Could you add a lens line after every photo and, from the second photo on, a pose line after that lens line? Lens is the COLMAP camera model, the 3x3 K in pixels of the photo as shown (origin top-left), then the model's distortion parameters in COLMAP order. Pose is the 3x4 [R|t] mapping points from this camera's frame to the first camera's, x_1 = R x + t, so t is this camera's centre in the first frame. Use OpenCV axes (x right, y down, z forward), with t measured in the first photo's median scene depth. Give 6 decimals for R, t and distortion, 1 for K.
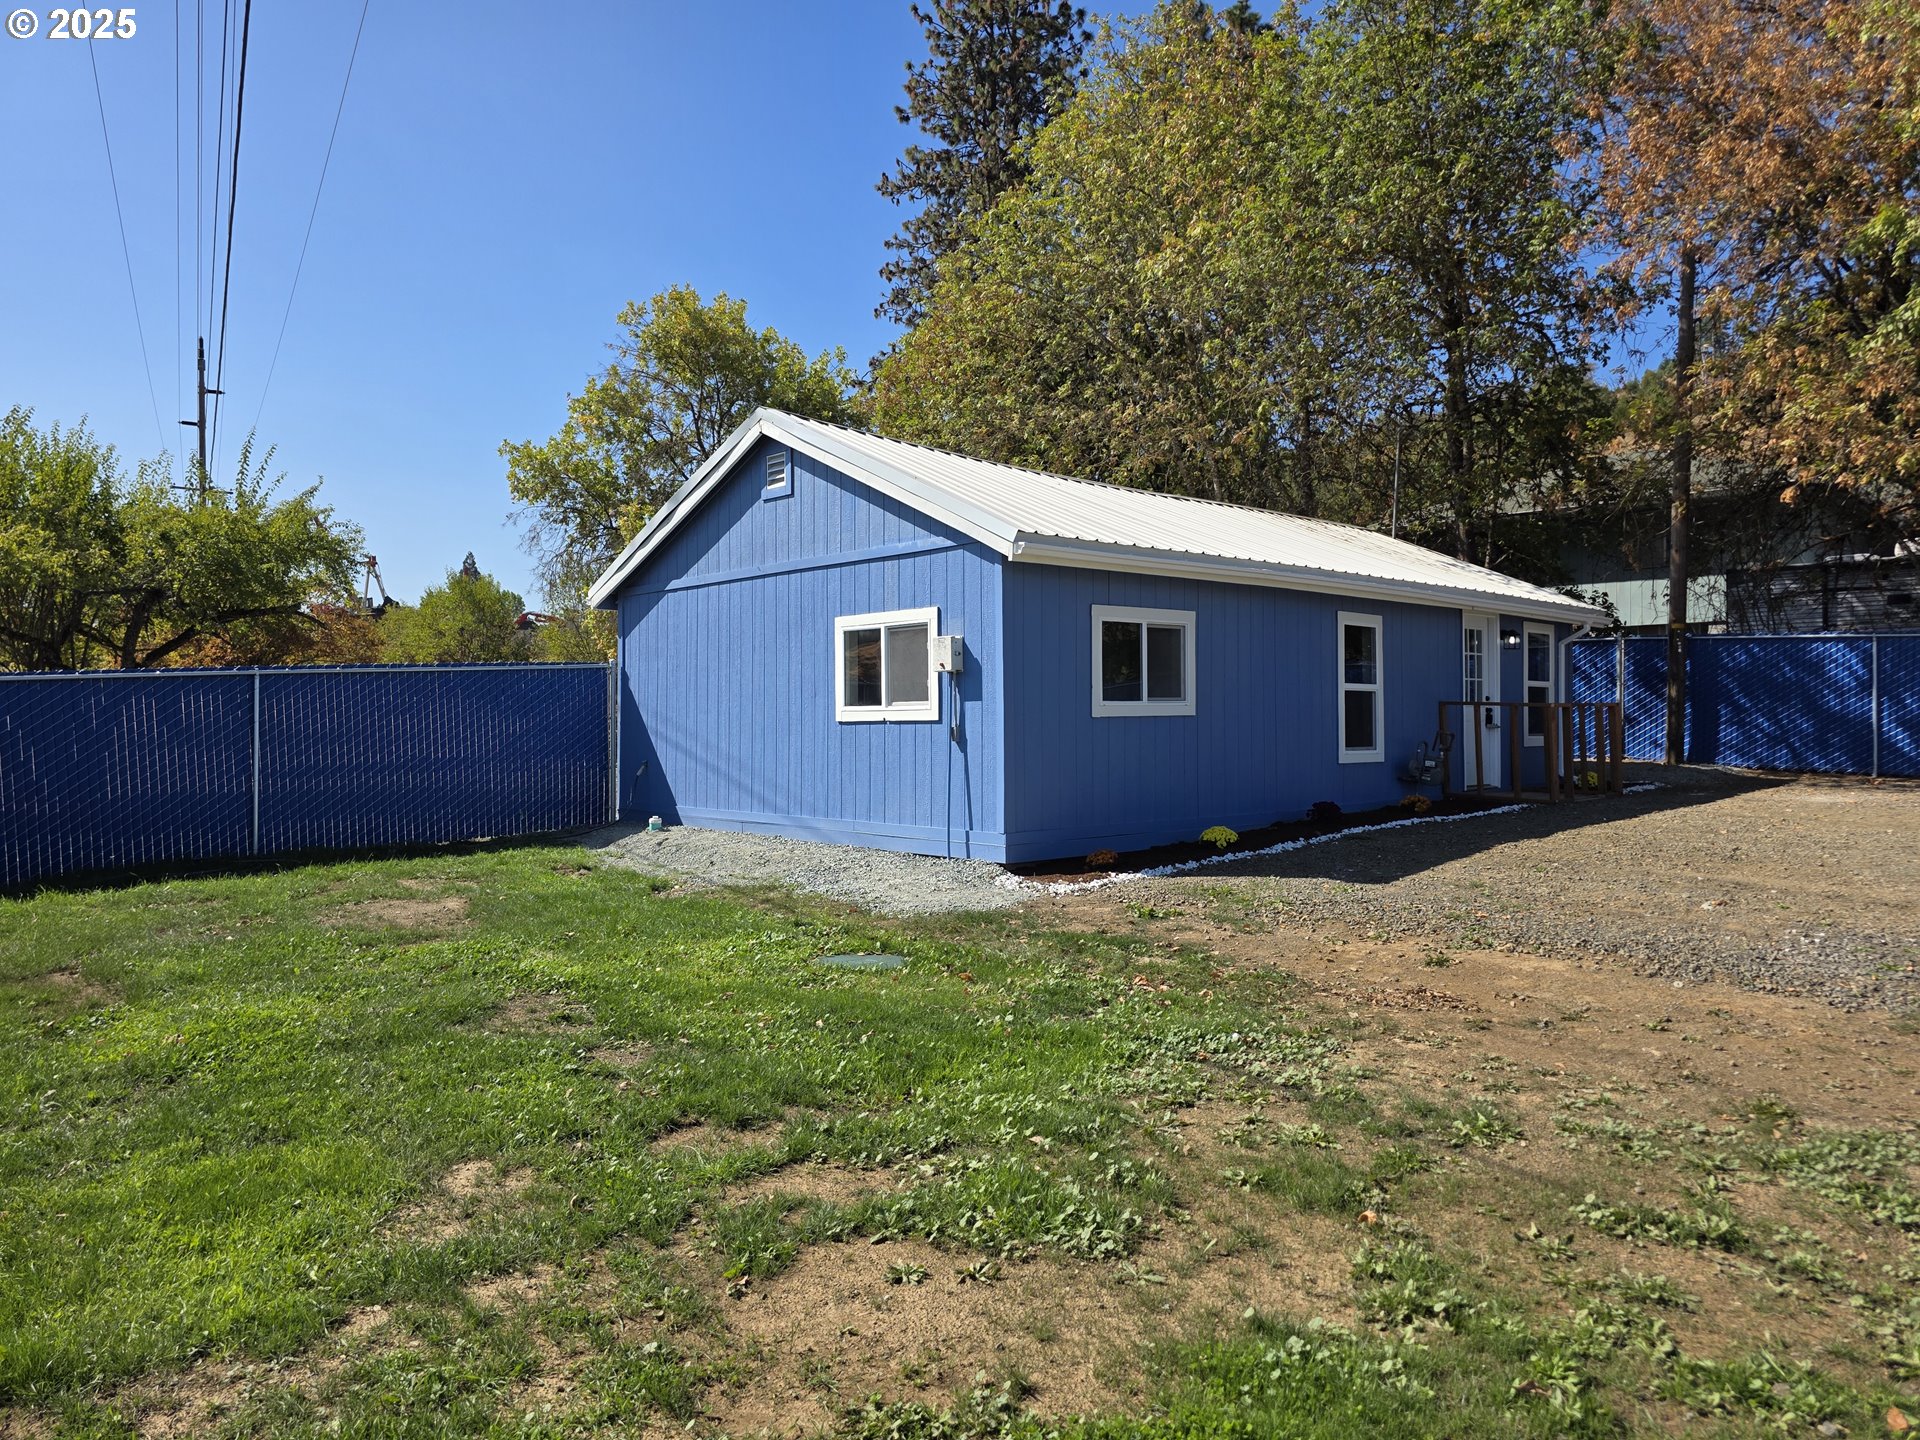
lens RADIAL K [[774.5, 0, 965.0], [0, 774.5, 717.1], [0, 0, 1]] dist [-0.000570, -0.000304]
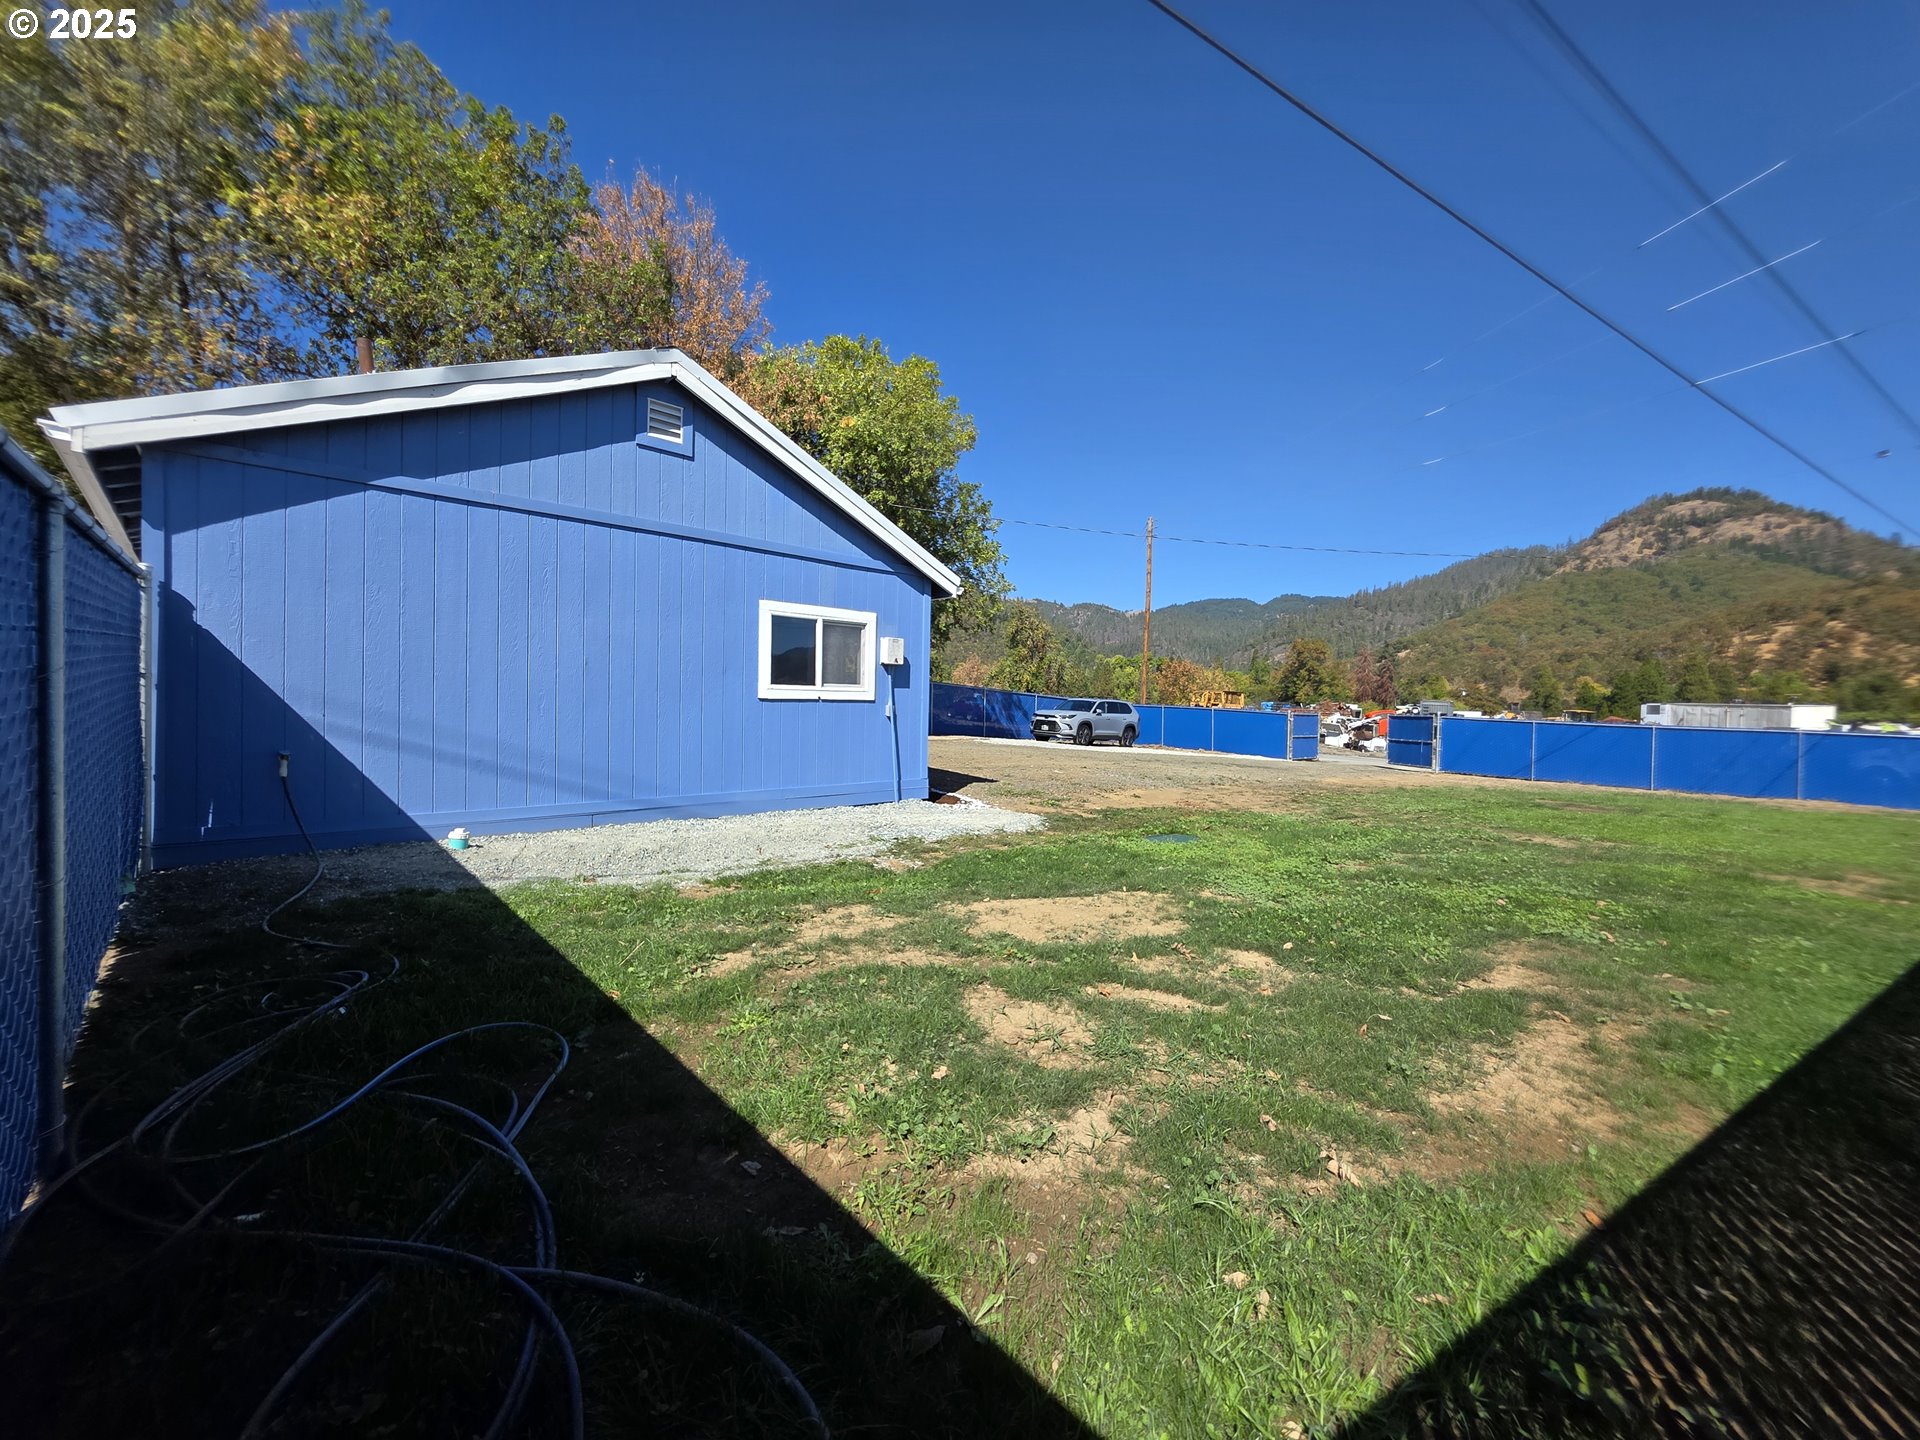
lens RADIAL K [[774.5, 0, 965.0], [0, 774.5, 717.1], [0, 0, 1]] dist [-0.000570, -0.000304]
pose [[0.278399, -0.002620, 0.960462, -1.118362], [-0.025650, 0.999619, 0.010161, 0.013949], [-0.960123, -0.027465, 0.278226, 0.434685]]
